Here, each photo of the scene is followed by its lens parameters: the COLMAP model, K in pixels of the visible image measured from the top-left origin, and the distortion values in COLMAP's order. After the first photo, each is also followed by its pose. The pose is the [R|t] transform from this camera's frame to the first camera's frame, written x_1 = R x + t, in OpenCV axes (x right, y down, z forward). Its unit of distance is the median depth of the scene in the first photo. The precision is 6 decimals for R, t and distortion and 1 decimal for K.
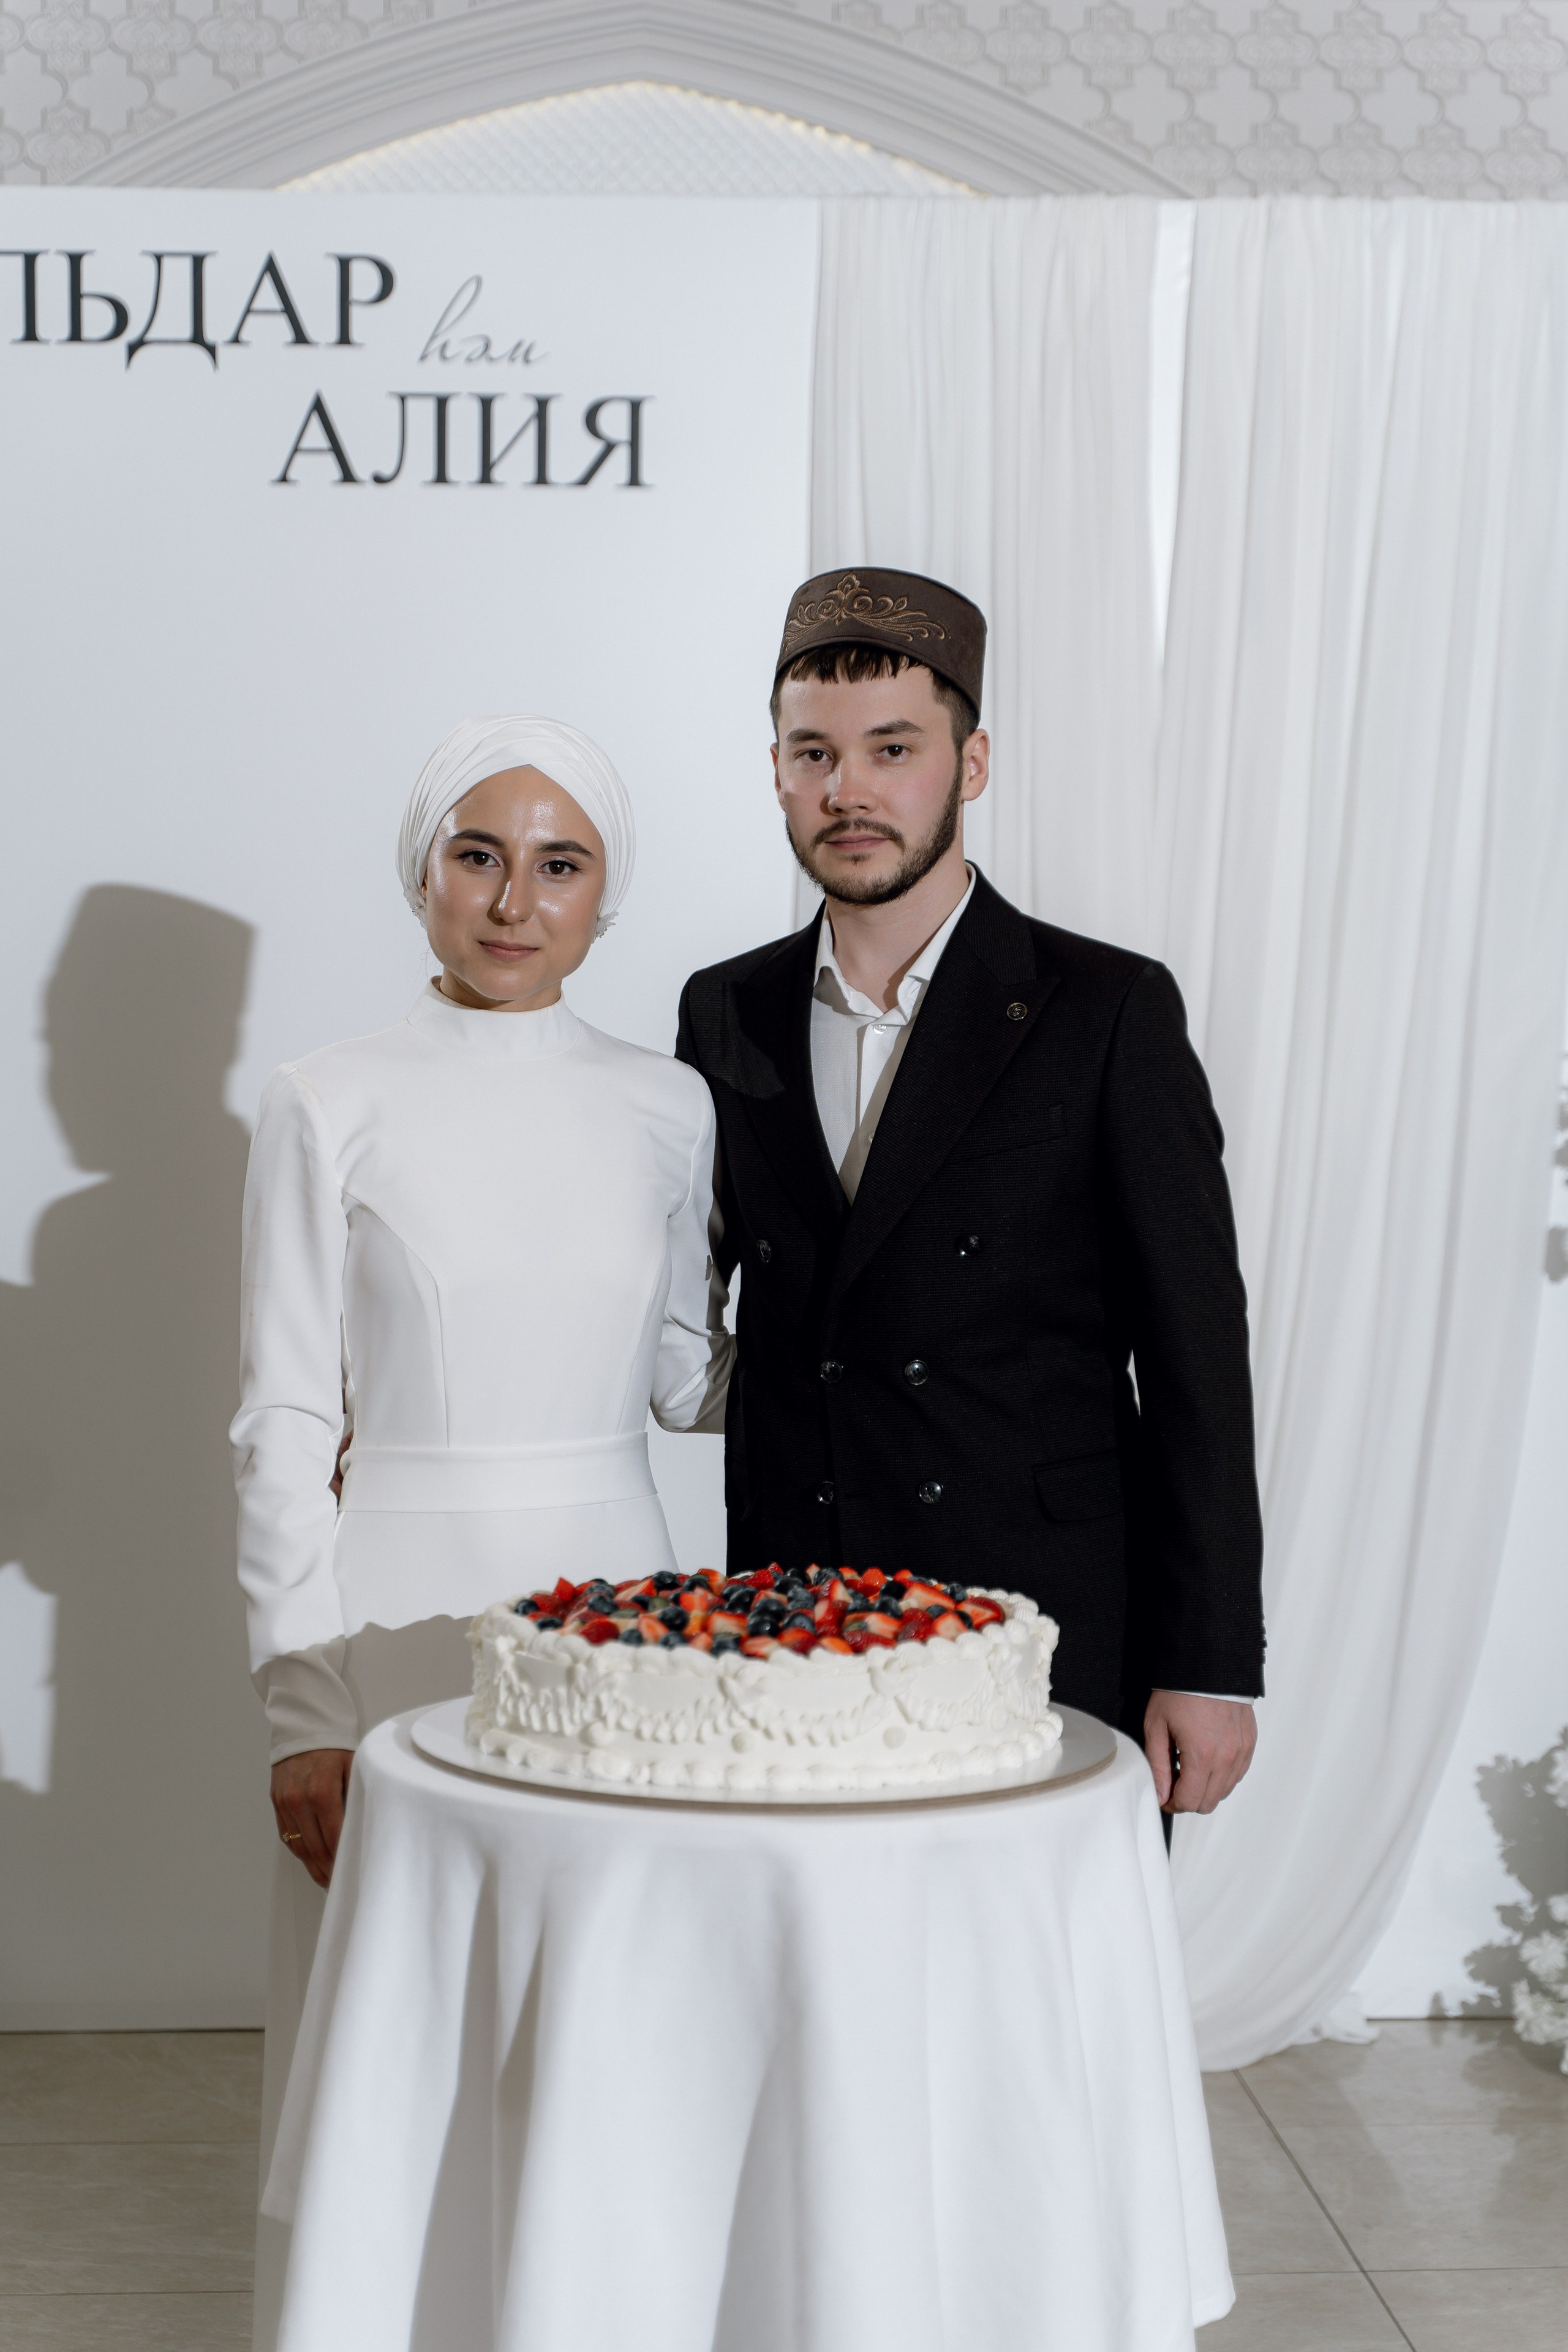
lens RADIAL K [[4327.2, 0, 784.0], [0, 4327.2, 1176.0], [0, 0, 1]] dist [0.031540, -0.338734]
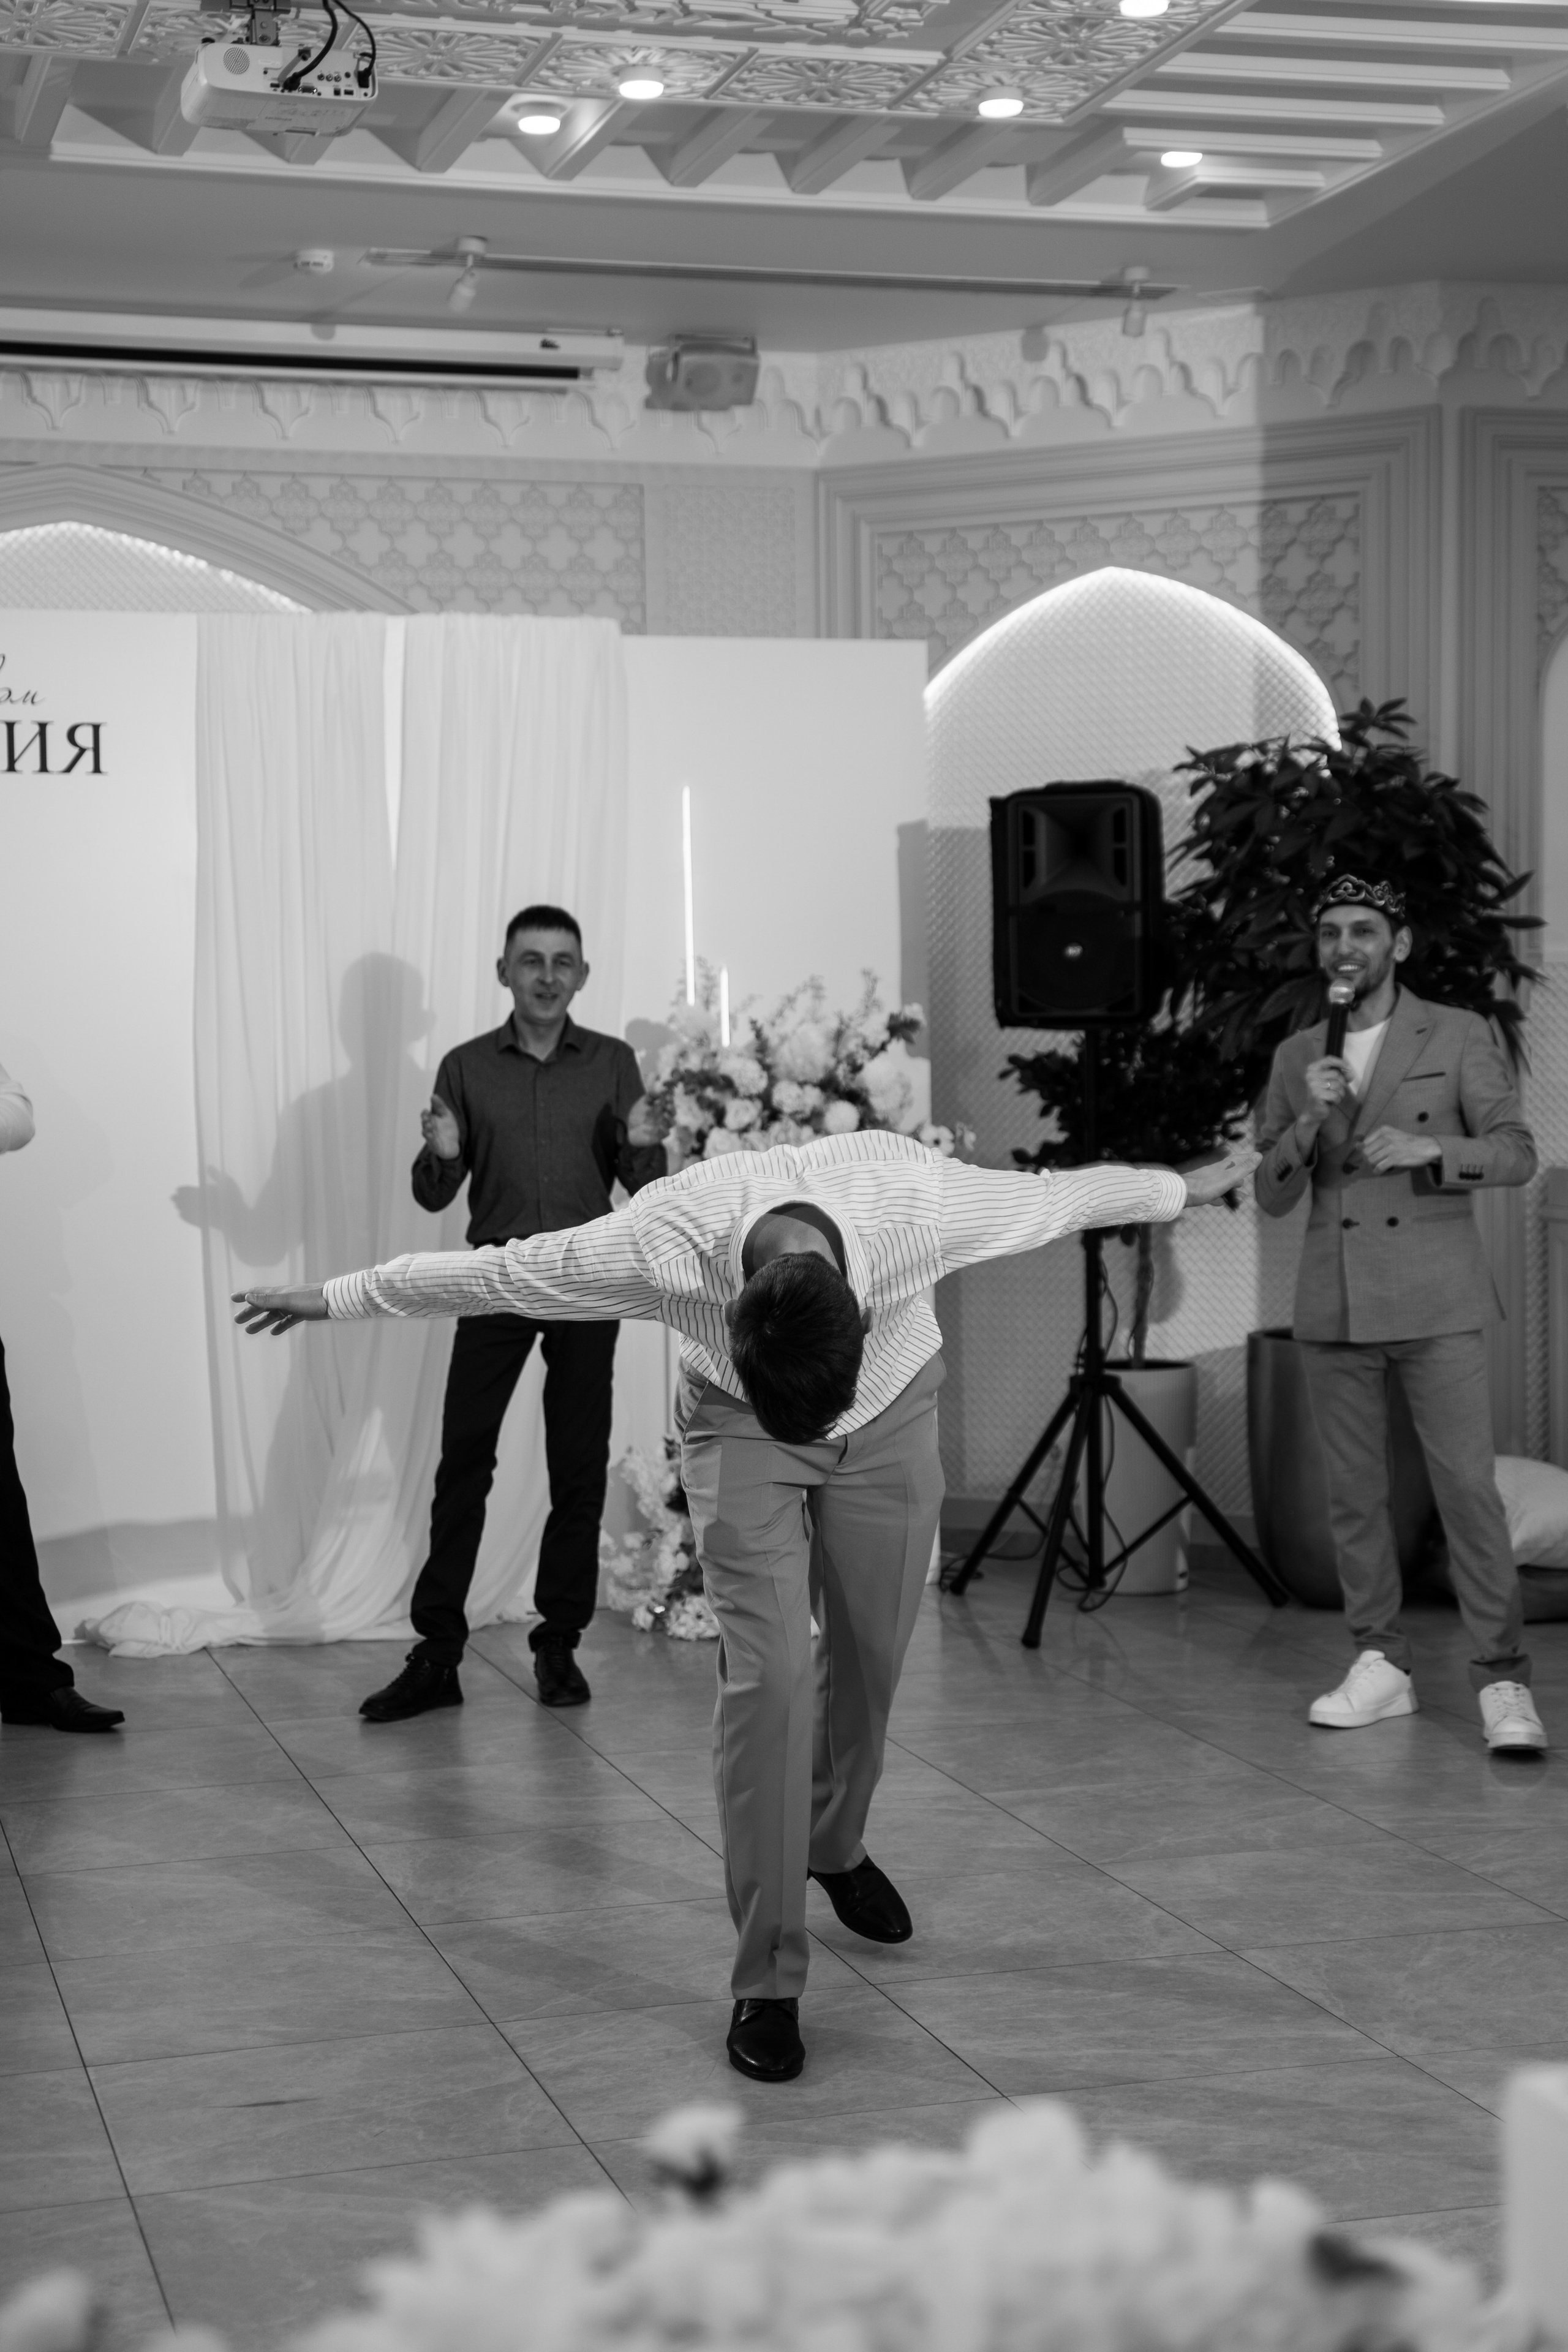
lens RADIAL K [[3580.3, 0, 784.1], [0, 3580.3, 1172.4], [0, 0, 1]] dist [0.149603, 0.022945]
pose [[0.974056, -0.026972, 0.224695, -0.097730], [0.028558, 0.999585, -0.003809, 0.019138], [-0.224499, 0.010127, 0.974422, -0.513845]]
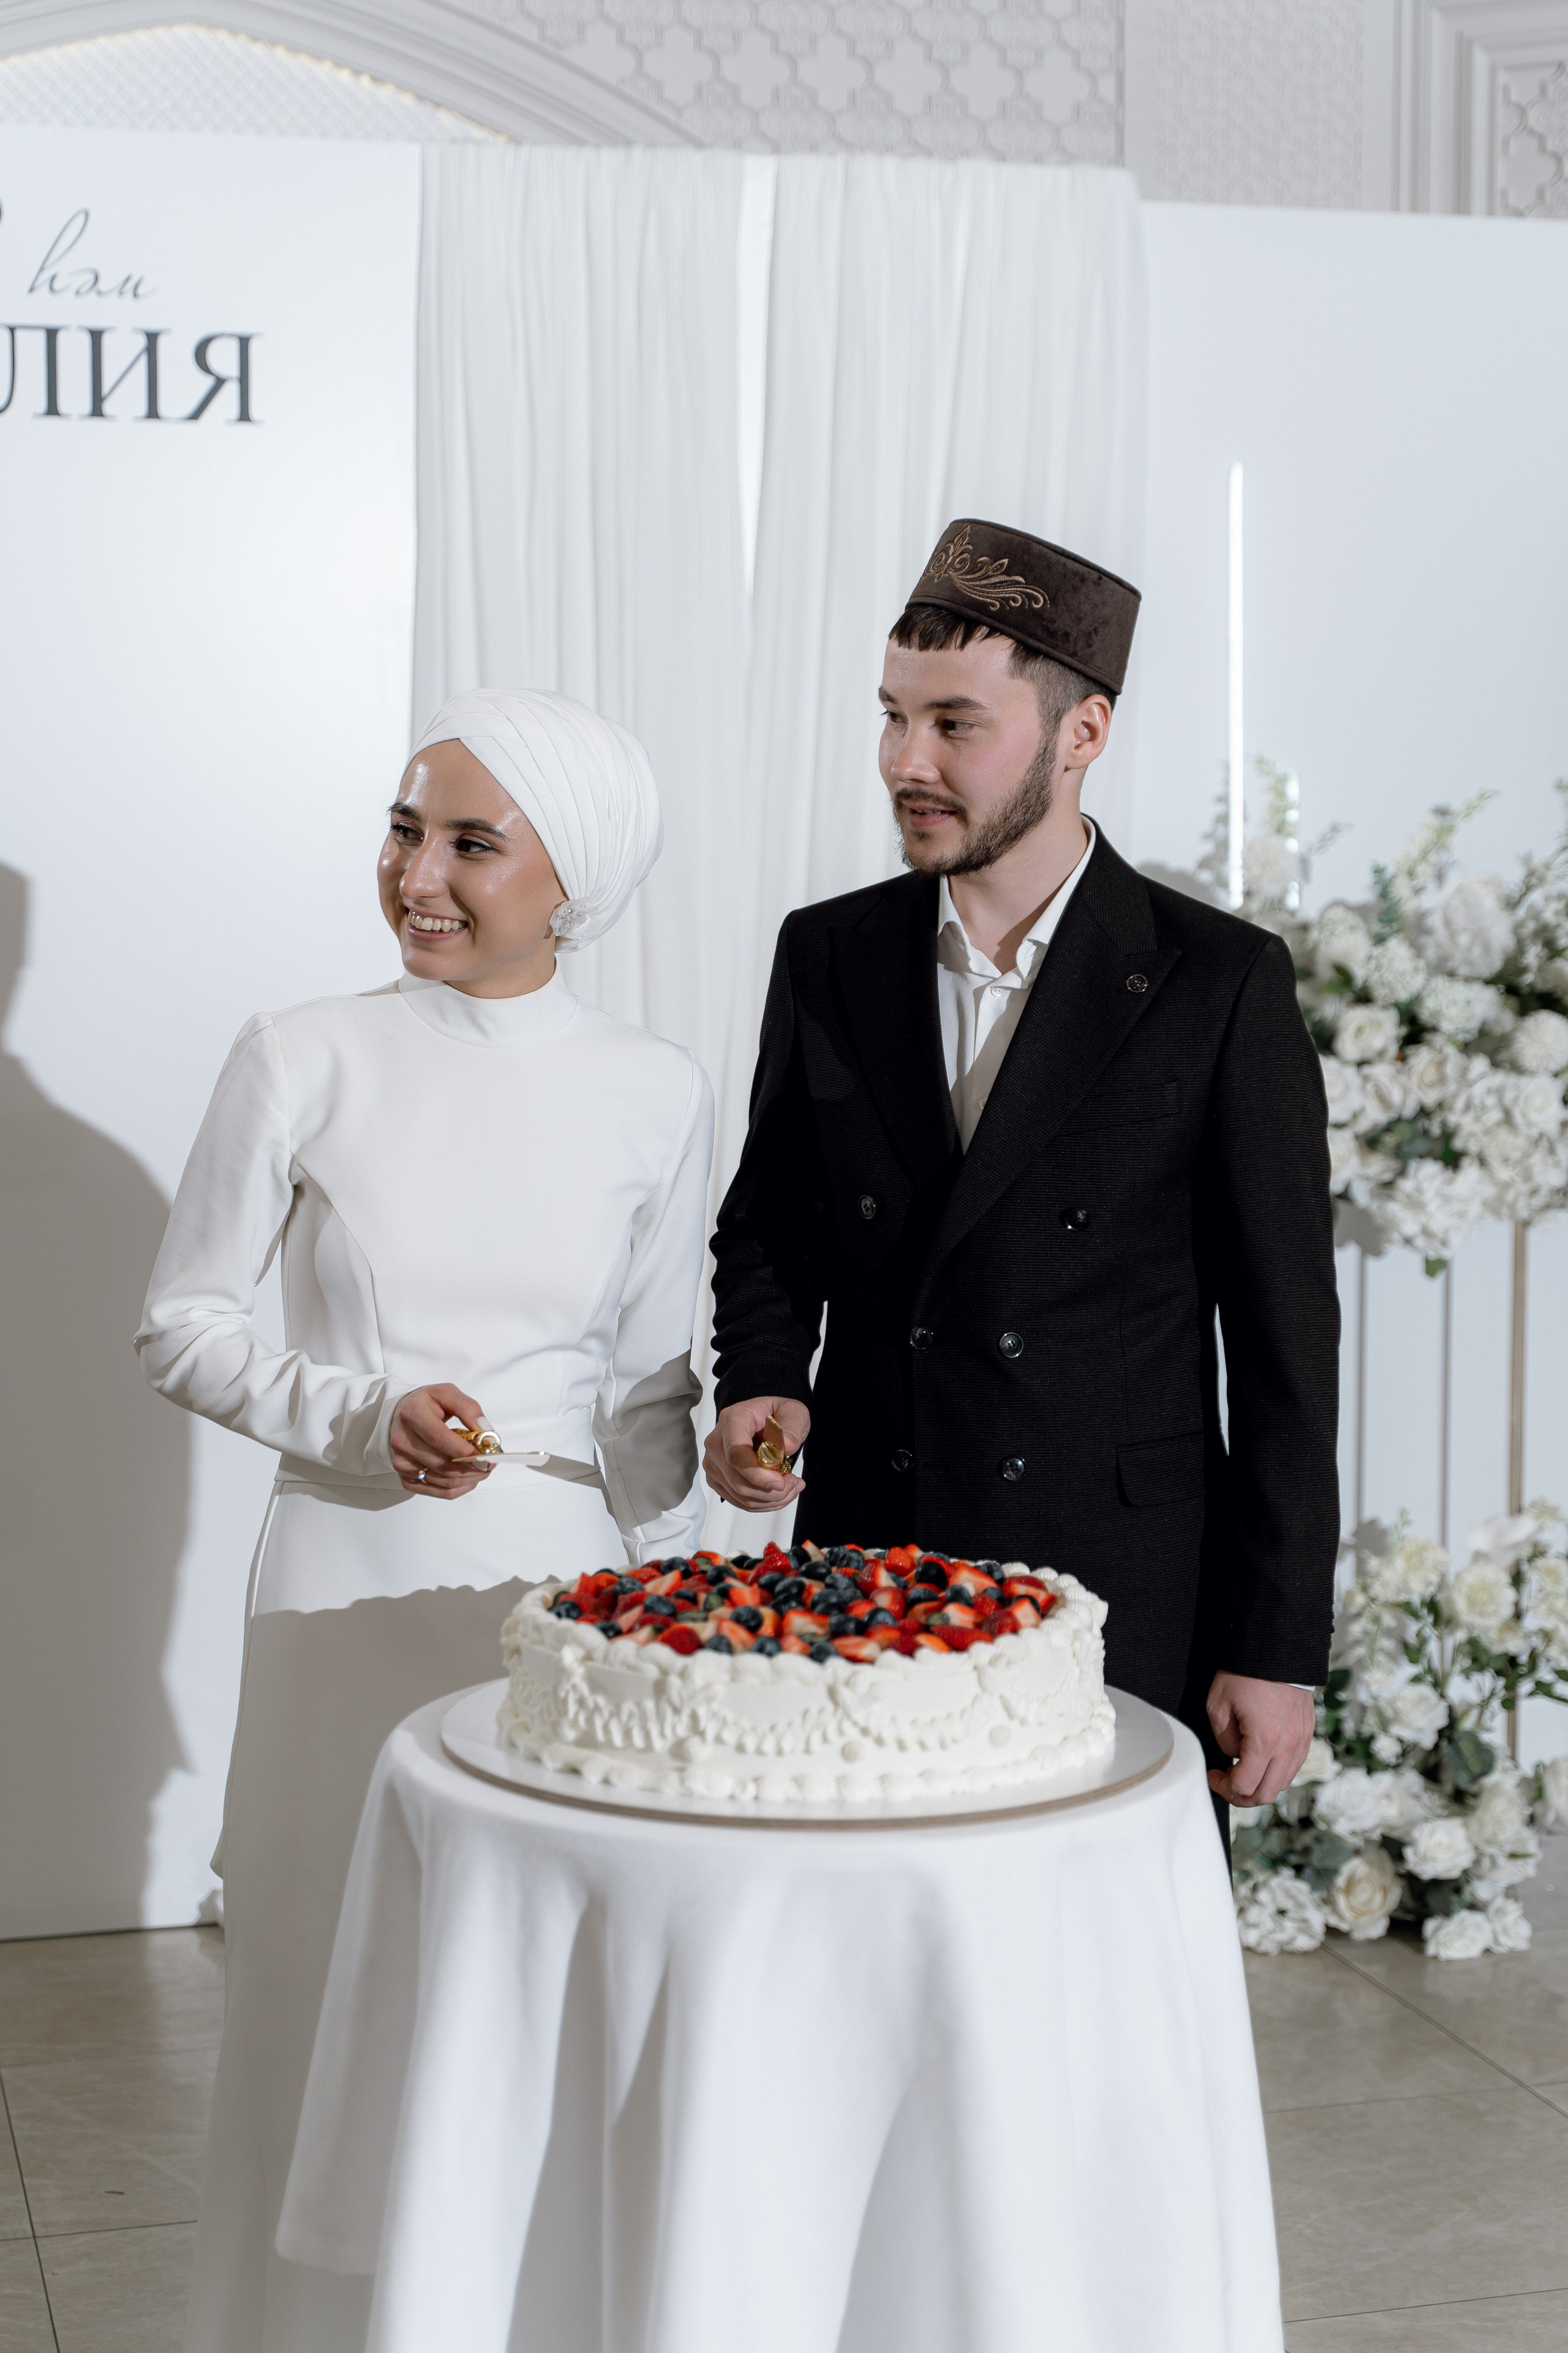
lens RADIAL K [[3778.6, 0, 780.9], [0, 3778.6, 1183.2], [0, 0, 1]] dist [-0.006555, -0.022199]
pose [[0.978143, -0.024938, 0.206435, -0.099386], [0.017117, 0.999070, 0.039584, -0.013804], [-0.207230, -0.035185, 0.977659, 0.101766]]
